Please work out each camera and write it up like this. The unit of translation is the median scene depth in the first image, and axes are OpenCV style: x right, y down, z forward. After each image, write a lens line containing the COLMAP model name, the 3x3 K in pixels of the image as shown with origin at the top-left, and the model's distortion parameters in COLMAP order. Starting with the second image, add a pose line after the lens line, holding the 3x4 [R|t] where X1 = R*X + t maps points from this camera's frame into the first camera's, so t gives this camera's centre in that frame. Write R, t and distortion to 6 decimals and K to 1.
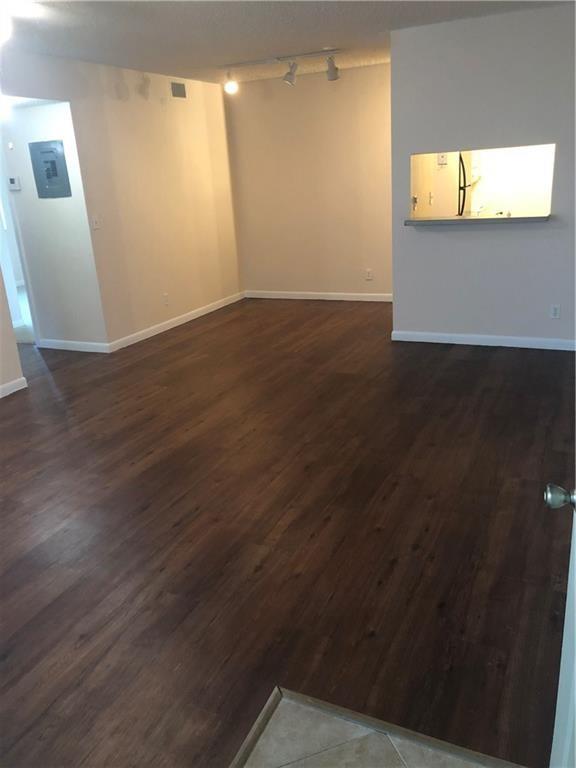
lens RADIAL K [[625.5, 0, 288.0], [0, 625.5, 384.0], [0, 0, 1]] dist [-0.000715, -0.006006]
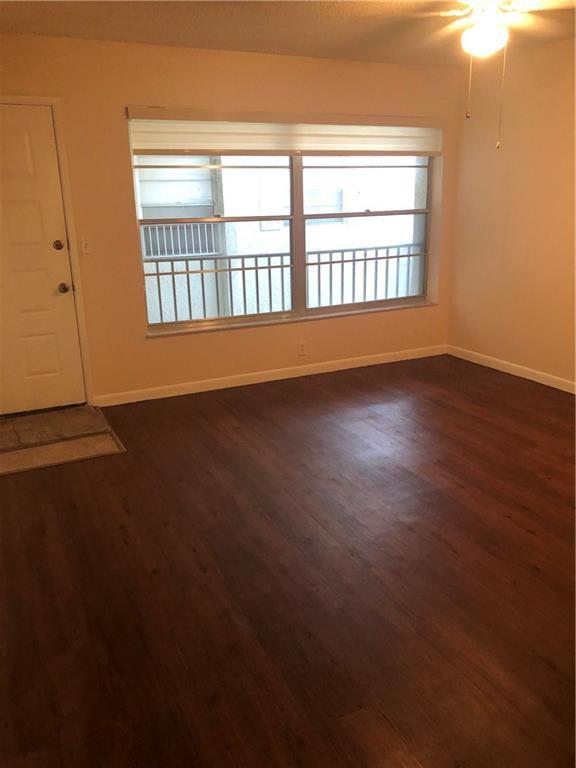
lens RADIAL K [[625.5, 0, 288.0], [0, 625.5, 384.0], [0, 0, 1]] dist [-0.000715, -0.006006]
pose [[-0.626164, 0.292461, -0.722762, 0.543638], [-0.198127, 0.836873, 0.510283, -0.423799], [0.754098, 0.462719, -0.466076, 1.170860]]
